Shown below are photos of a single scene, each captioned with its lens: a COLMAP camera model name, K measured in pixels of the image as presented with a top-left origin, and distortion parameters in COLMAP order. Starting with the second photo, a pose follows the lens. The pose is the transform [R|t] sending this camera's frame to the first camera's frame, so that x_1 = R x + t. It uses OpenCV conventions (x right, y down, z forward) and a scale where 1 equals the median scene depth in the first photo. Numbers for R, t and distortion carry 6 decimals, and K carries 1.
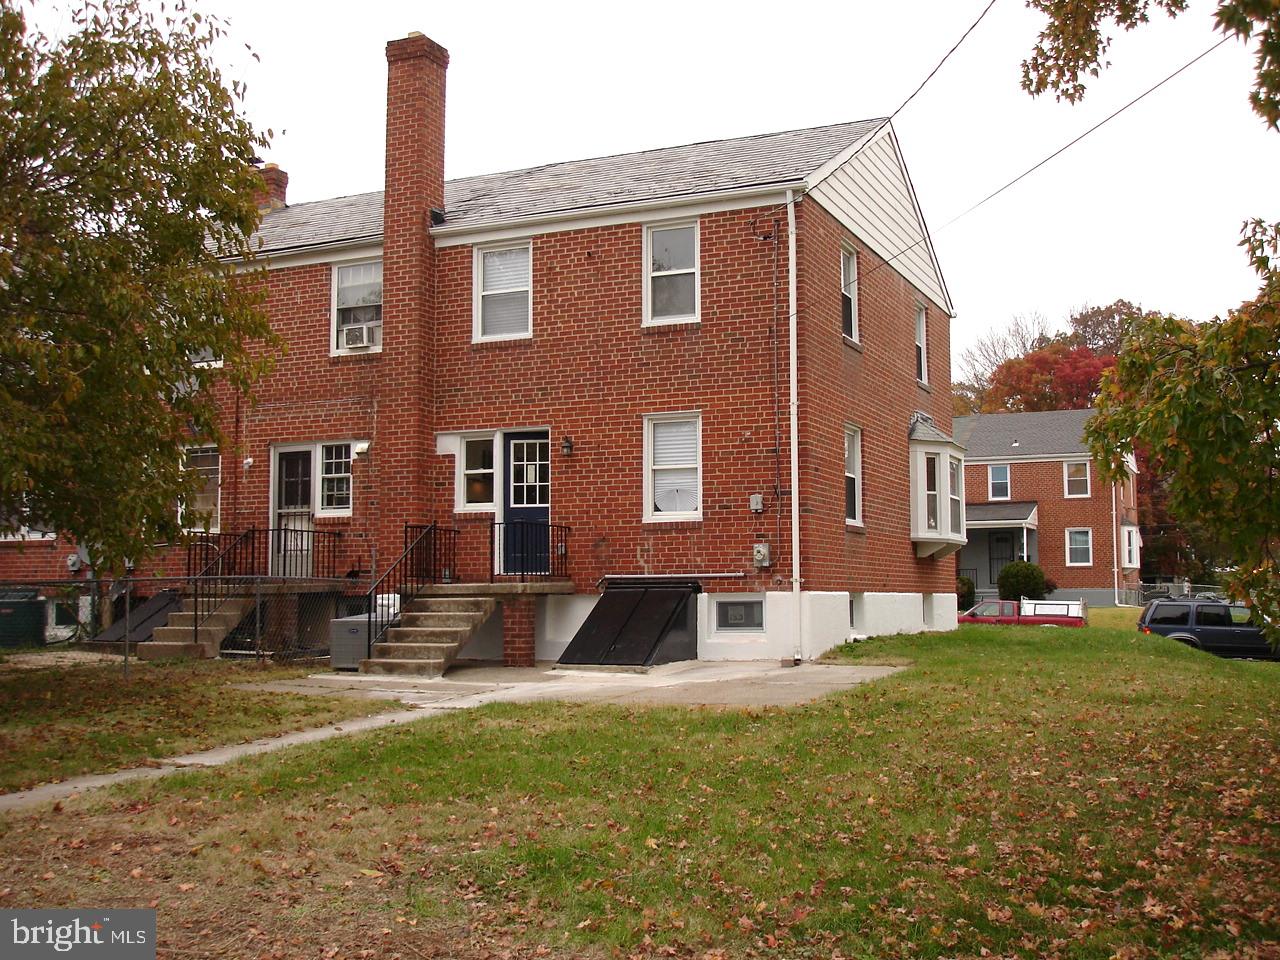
lens RADIAL K [[1416.8, 0, 636.3], [0, 1416.8, 482.3], [0, 0, 1]] dist [-0.112701, 0.000000]
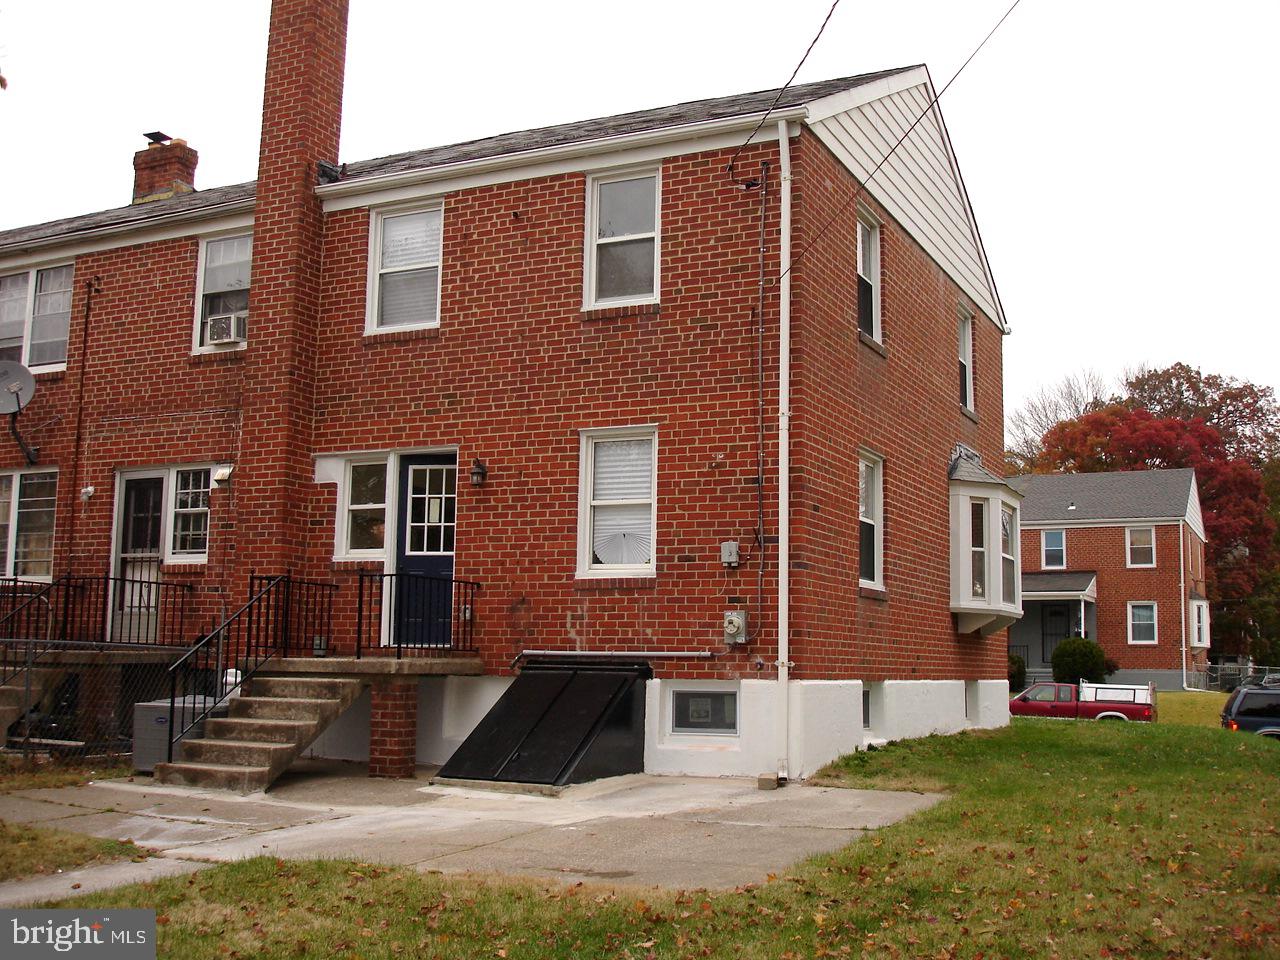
lens RADIAL K [[1416.8, 0, 642.7], [0, 1416.8, 476.9], [0, 0, 1]] dist [-0.112701, 0.000000]
pose [[0.999460, 0.016841, -0.028213, 0.055957], [-0.018267, 0.998528, -0.051078, 0.012342], [0.027312, 0.051566, 0.998296, 0.265801]]
